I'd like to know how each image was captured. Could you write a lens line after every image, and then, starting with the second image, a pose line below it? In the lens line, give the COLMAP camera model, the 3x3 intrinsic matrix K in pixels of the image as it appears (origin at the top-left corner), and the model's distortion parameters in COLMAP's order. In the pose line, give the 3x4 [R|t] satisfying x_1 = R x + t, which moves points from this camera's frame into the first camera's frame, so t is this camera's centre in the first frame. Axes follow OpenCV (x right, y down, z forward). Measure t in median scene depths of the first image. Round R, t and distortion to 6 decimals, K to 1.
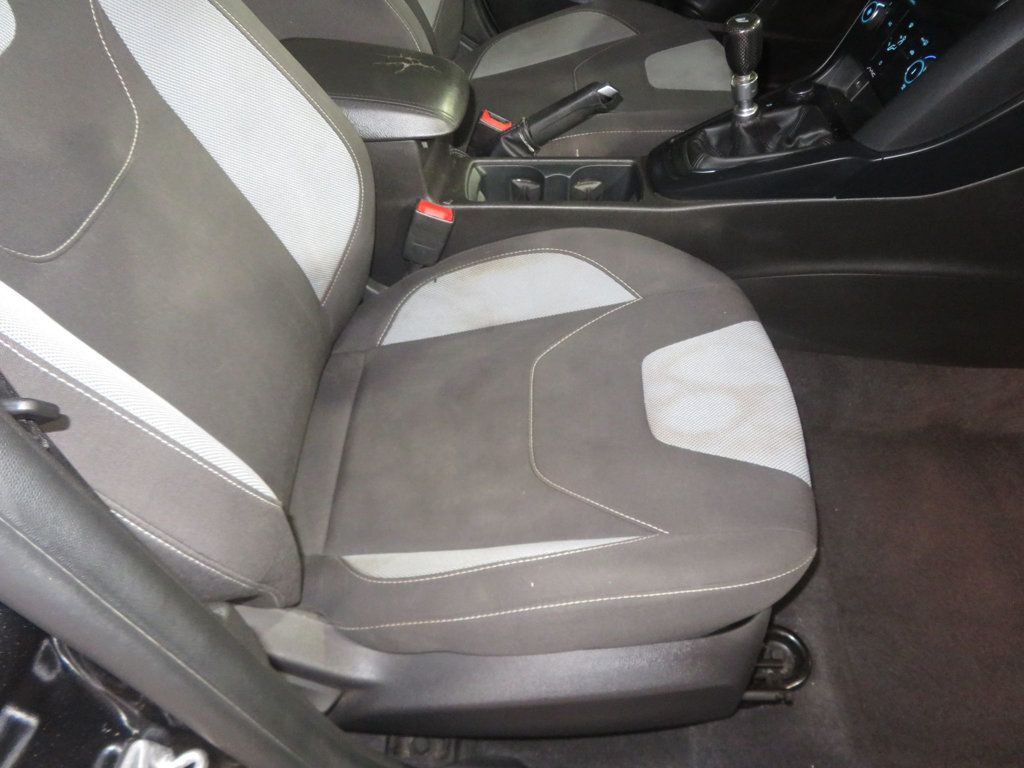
lens RADIAL K [[740.5, 0, 512.9], [0, 740.5, 380.0], [0, 0, 1]] dist [0.001039, 0.004287]
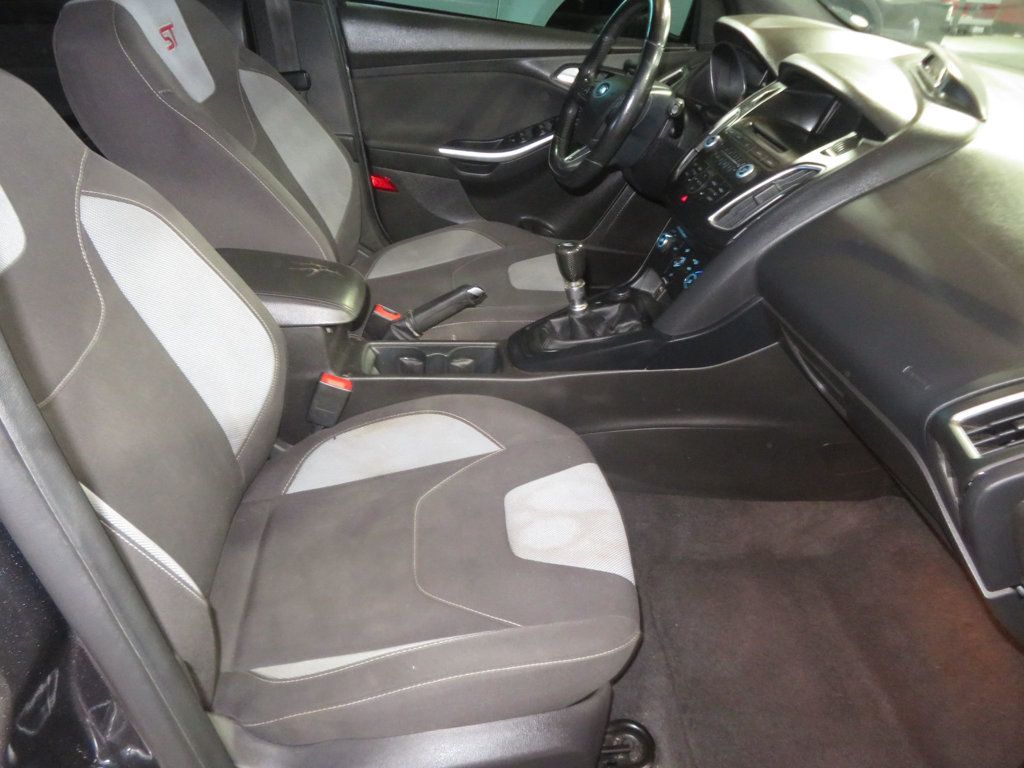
lens RADIAL K [[740.5, 0, 512.9], [0, 740.5, 380.0], [0, 0, 1]] dist [0.001039, 0.004287]
pose [[0.989946, -0.004640, 0.141371, 0.011391], [0.039082, 0.969526, -0.241852, 0.078043], [-0.135940, 0.244945, 0.959959, -0.219825]]
